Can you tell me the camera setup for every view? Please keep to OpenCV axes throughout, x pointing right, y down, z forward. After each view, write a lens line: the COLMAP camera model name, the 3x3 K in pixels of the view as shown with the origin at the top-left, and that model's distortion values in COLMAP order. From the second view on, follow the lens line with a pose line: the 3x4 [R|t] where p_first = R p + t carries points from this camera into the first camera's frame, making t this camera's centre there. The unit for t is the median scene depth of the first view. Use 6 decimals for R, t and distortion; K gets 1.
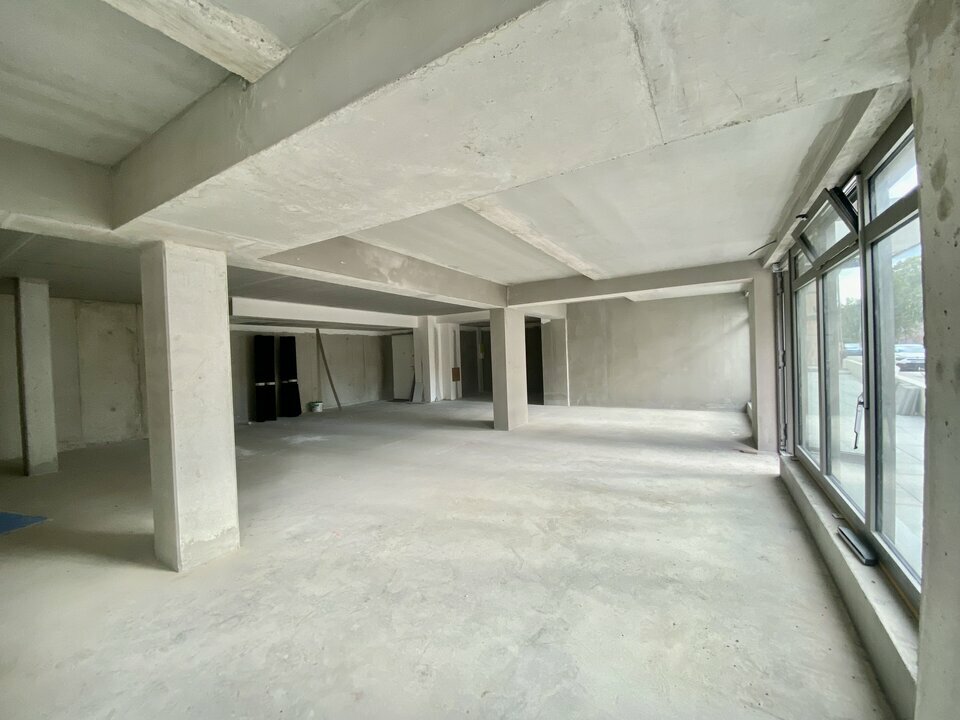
lens RADIAL K [[391.4, 0, 480.0], [0, 391.4, 360.0], [0, 0, 1]] dist [0.017760, -0.019635]
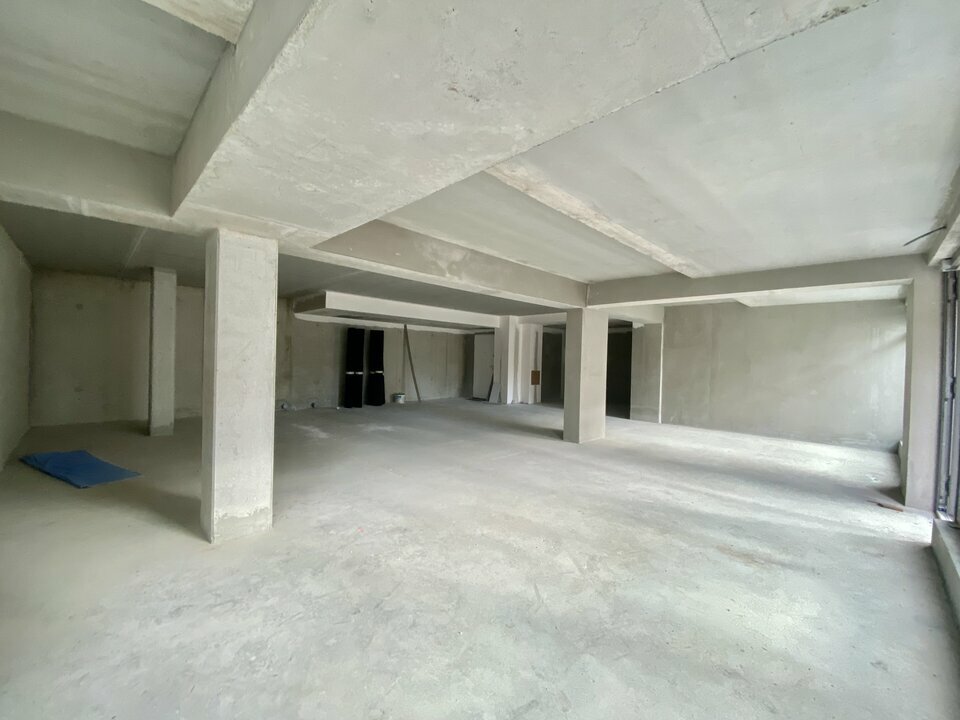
lens RADIAL K [[391.4, 0, 480.0], [0, 391.4, 360.0], [0, 0, 1]] dist [0.017760, -0.019635]
pose [[0.967948, 0.063713, -0.242936, 0.114459], [-0.065196, 0.997871, 0.001936, 0.001736], [0.242542, 0.013964, 0.970040, 0.111424]]
